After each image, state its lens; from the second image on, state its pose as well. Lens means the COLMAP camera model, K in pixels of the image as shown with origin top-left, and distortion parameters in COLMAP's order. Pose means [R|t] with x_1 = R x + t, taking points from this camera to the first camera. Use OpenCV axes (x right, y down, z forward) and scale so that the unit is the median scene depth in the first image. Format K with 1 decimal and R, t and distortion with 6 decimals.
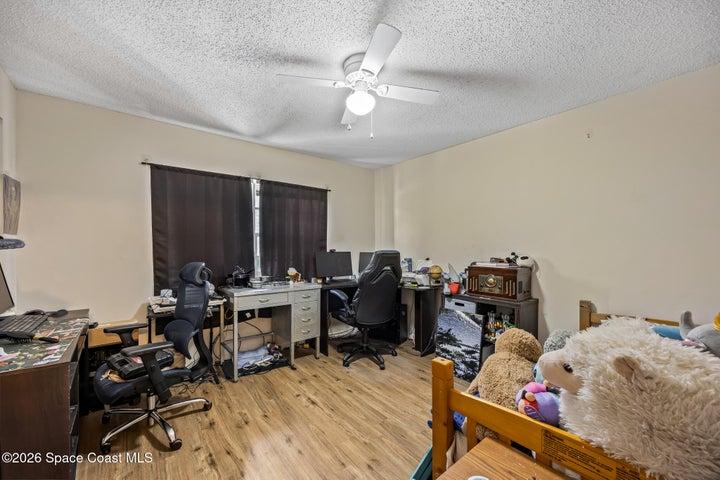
lens RADIAL K [[274.6, 0, 360.5], [0, 274.6, 246.3], [0, 0, 1]] dist [0.000464, 0.000138]
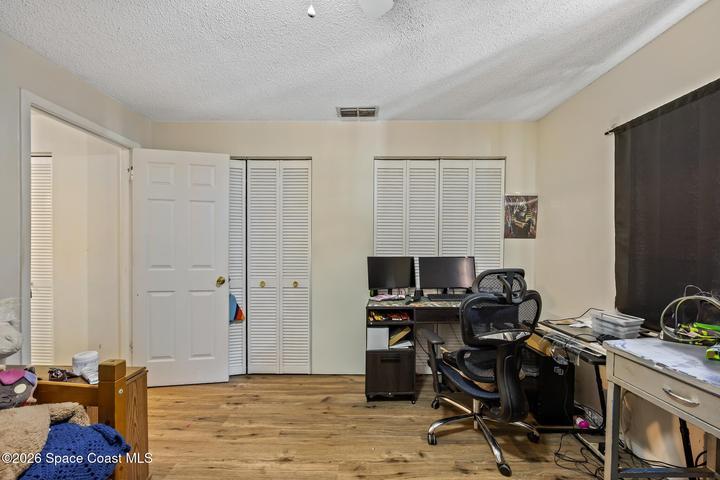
lens RADIAL K [[274.6, 0, 360.5], [0, 274.6, 246.3], [0, 0, 1]] dist [0.000464, 0.000138]
pose [[-0.630904, 0.000070, -0.775860, 0.233230], [-0.002030, 0.999996, 0.001740, -0.000311], [0.775858, 0.002673, -0.630902, 1.129193]]
